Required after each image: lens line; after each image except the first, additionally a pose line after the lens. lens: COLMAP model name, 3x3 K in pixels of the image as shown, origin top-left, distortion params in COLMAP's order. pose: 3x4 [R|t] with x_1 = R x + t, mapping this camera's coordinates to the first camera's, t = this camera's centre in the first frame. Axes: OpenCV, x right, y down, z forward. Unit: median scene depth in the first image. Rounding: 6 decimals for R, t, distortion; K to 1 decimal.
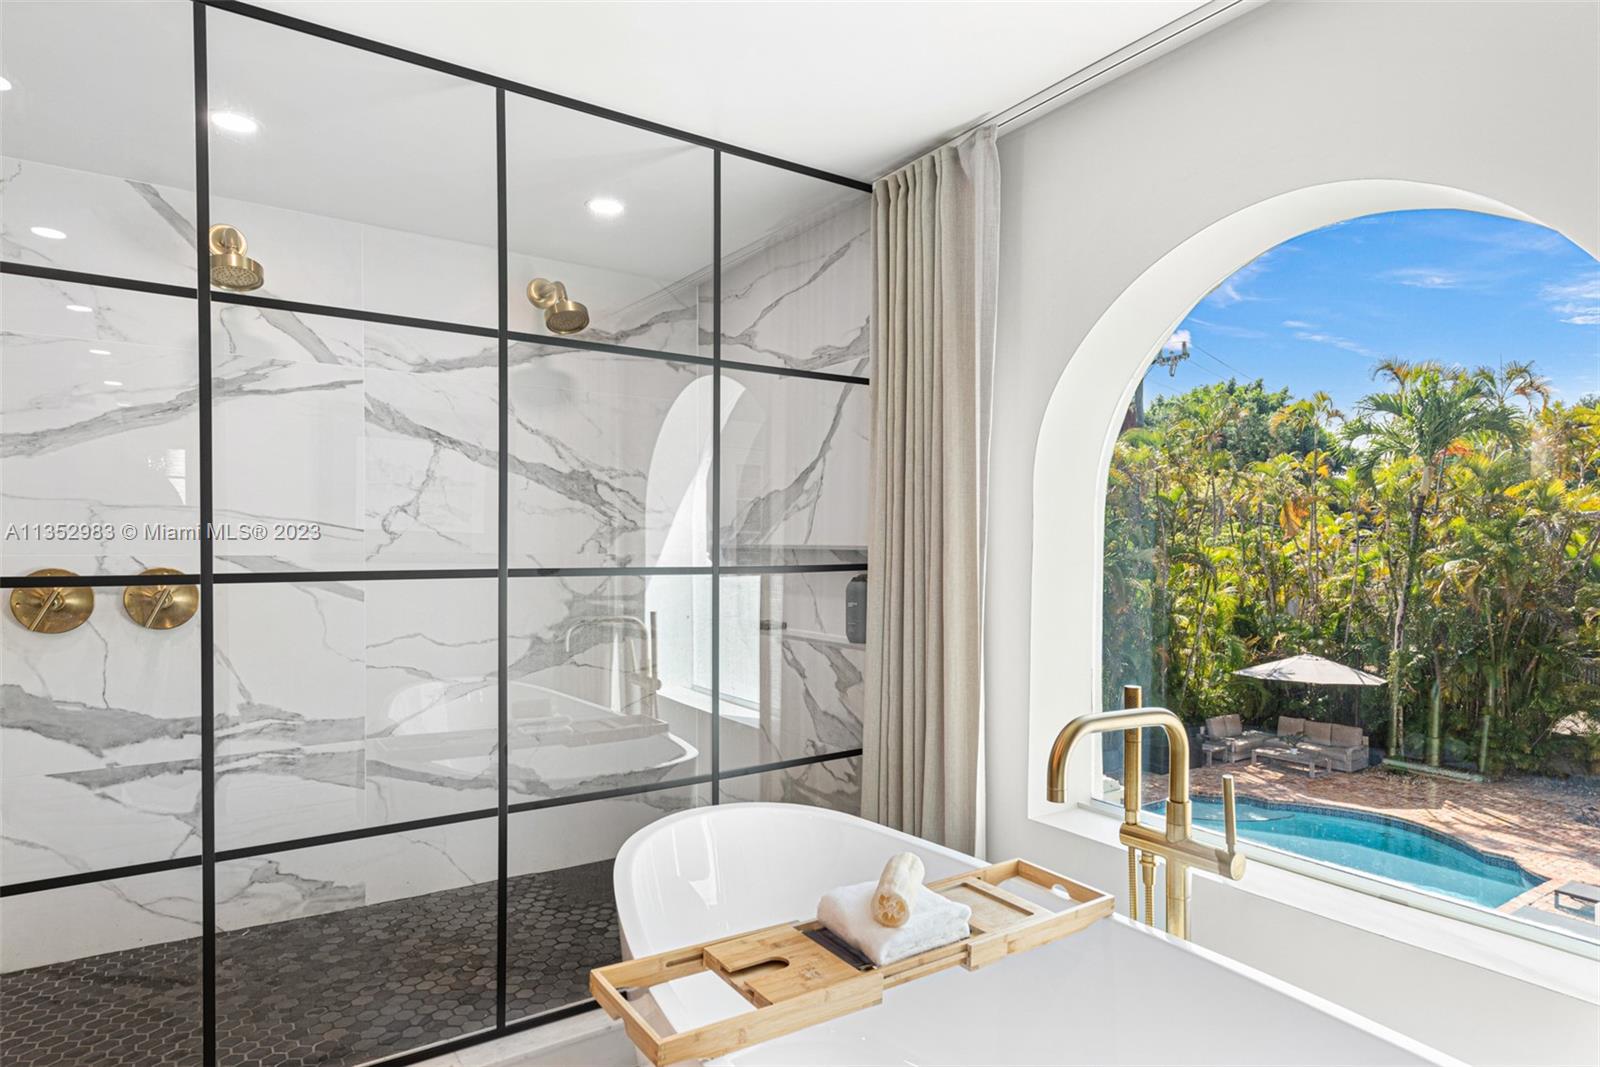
lens RADIAL K [[908.3, 0, 797.4], [0, 908.3, 562.1], [0, 0, 1]] dist [0.018550, -0.004002]
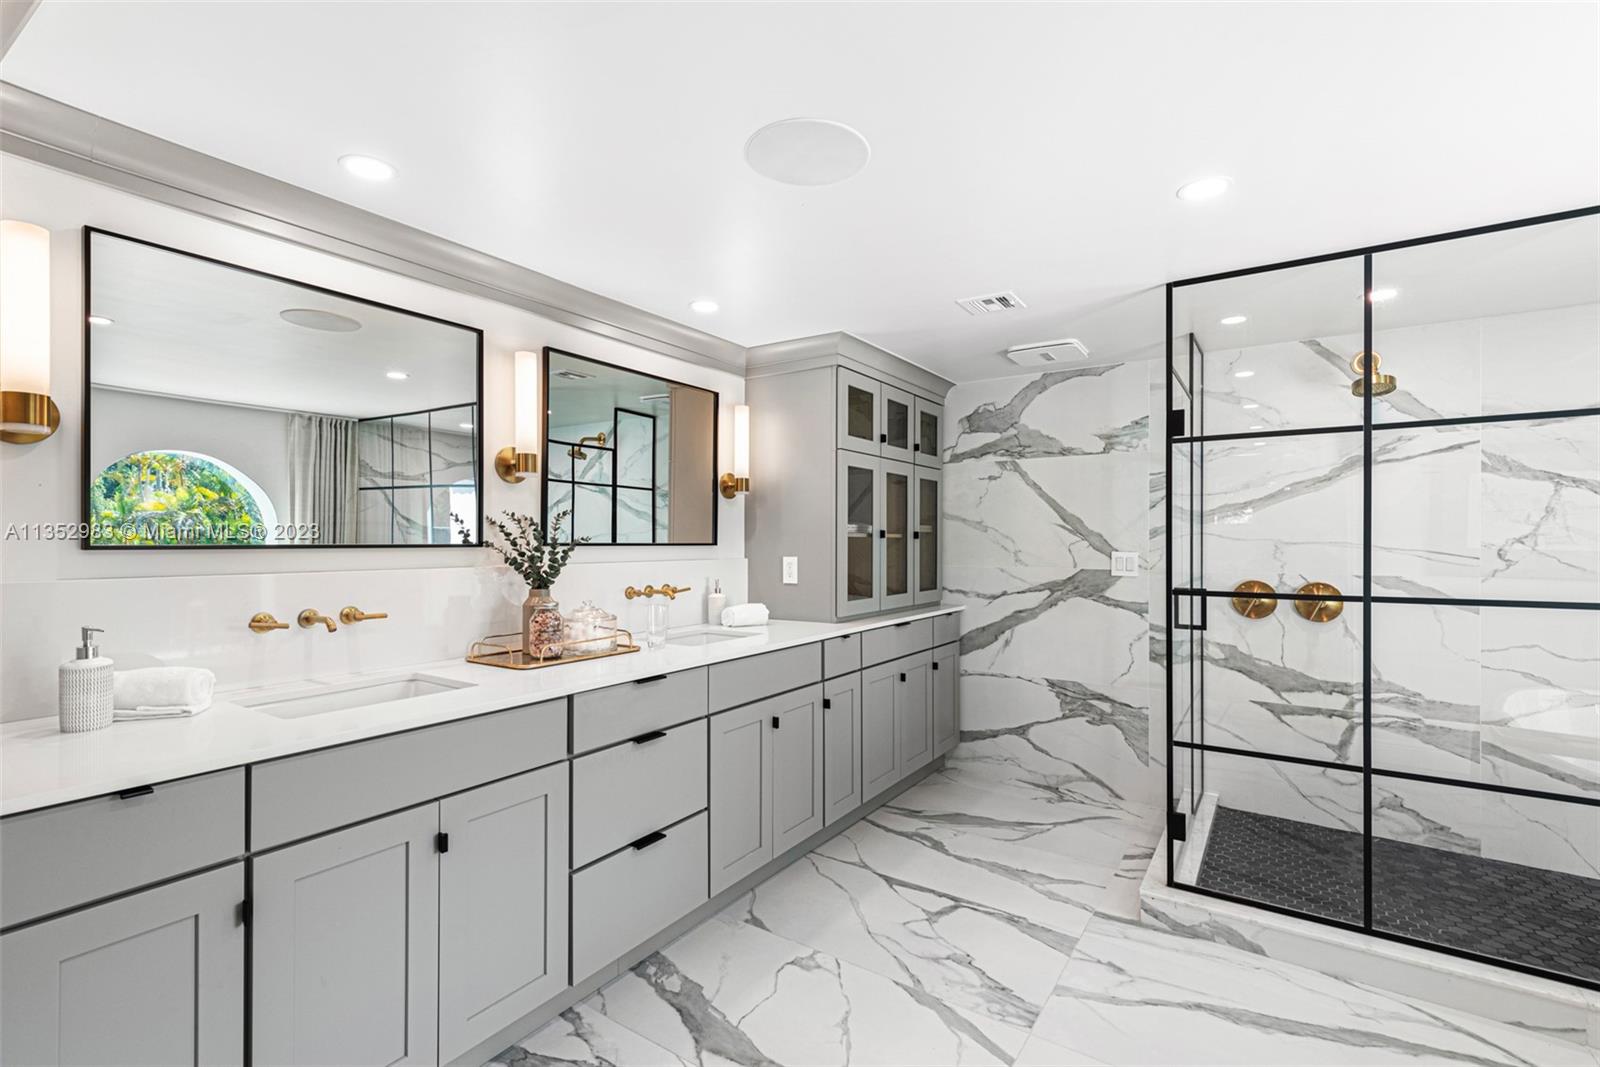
lens RADIAL K [[725.5, 0, 795.1], [0, 725.5, 540.2], [0, 0, 1]] dist [0.010047, -0.002453]
pose [[0.375341, -0.004579, -0.926875, 0.110629], [-0.016834, 0.999789, -0.011756, -0.032849], [0.926734, 0.020016, 0.375185, -0.268205]]
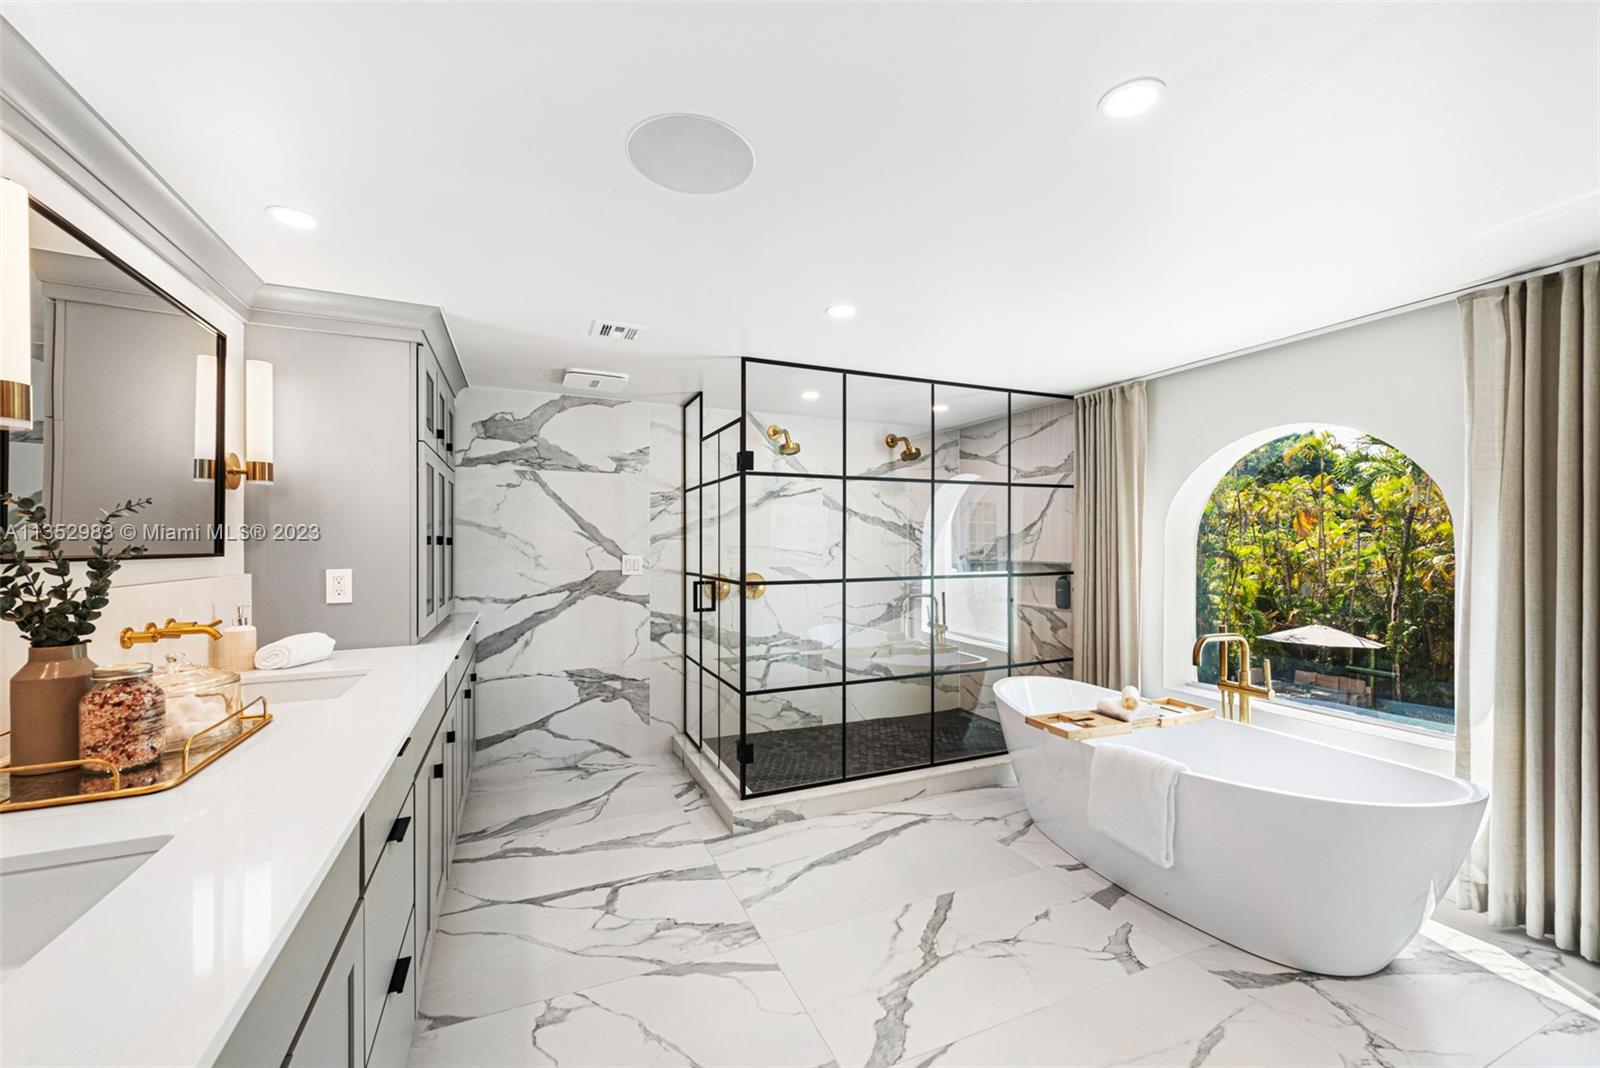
lens RADIAL K [[629.7, 0, 797.1], [0, 629.7, 545.3], [0, 0, 1]] dist [0.013704, -0.002854]
pose [[0.984039, -0.006935, -0.177816, -0.269988], [0.004046, 0.999854, -0.016603, -0.034021], [0.177905, 0.015618, 0.983924, -0.528662]]
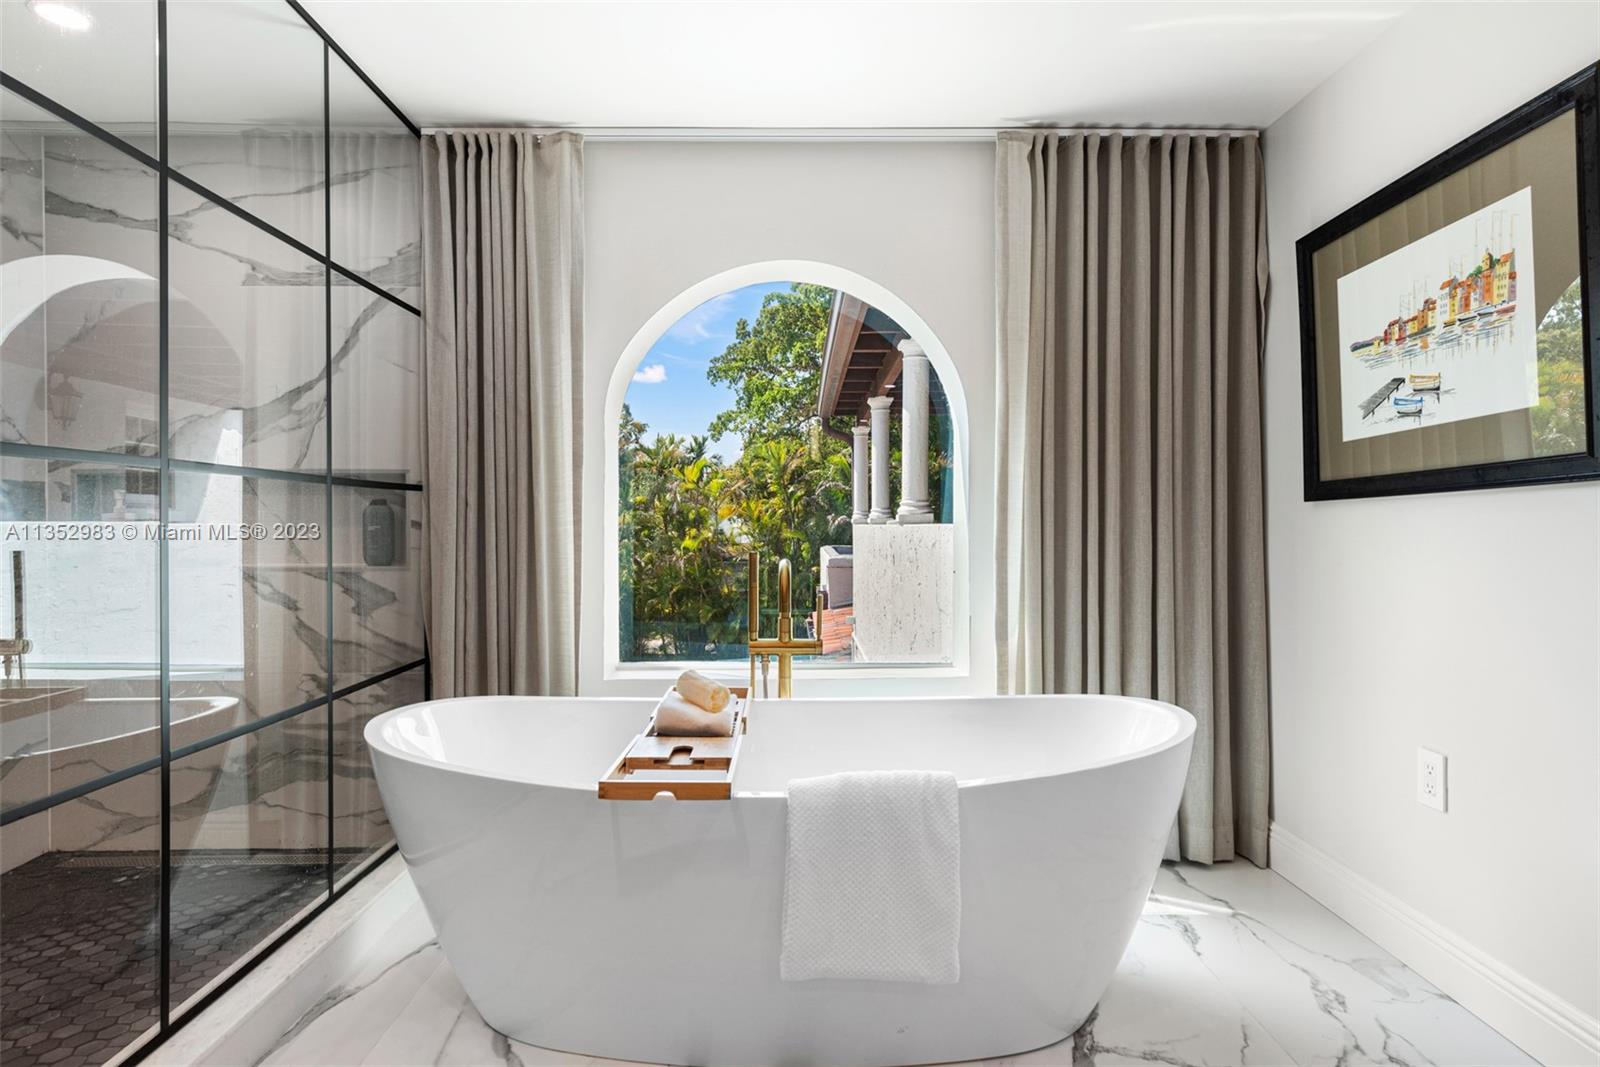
lens RADIAL K [[844.2, 0, 808.2], [0, 844.2, 527.8], [0, 0, 1]] dist [0.014972, -0.001184]
pose [[0.550883, -0.011285, 0.834506, -0.454053], [0.021256, 0.999774, -0.000511, 0.056803], [-0.834312, 0.018020, 0.550999, 0.072136]]
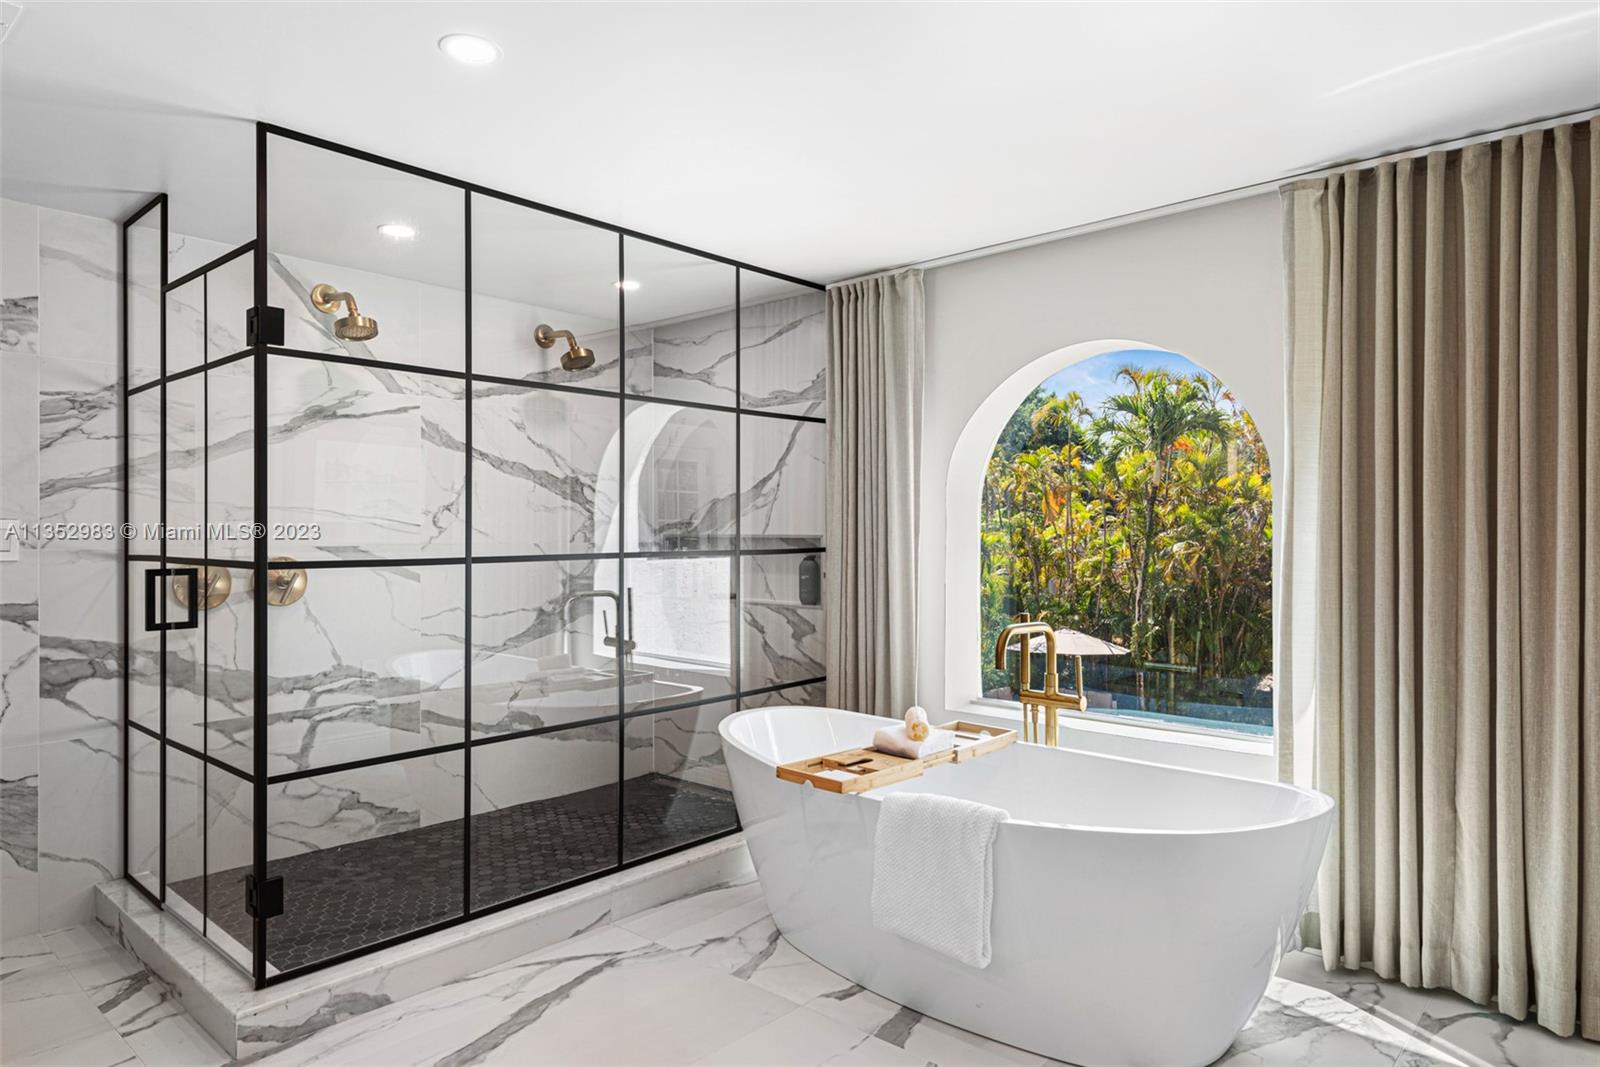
lens RADIAL K [[964.8, 0, 796.4], [0, 964.8, 532.8], [0, 0, 1]] dist [0.025130, -0.014065]
pose [[0.970253, -0.006844, 0.241997, -0.303480], [0.011128, 0.999805, -0.016342, 0.002649], [-0.241838, 0.018549, 0.970139, -0.424192]]
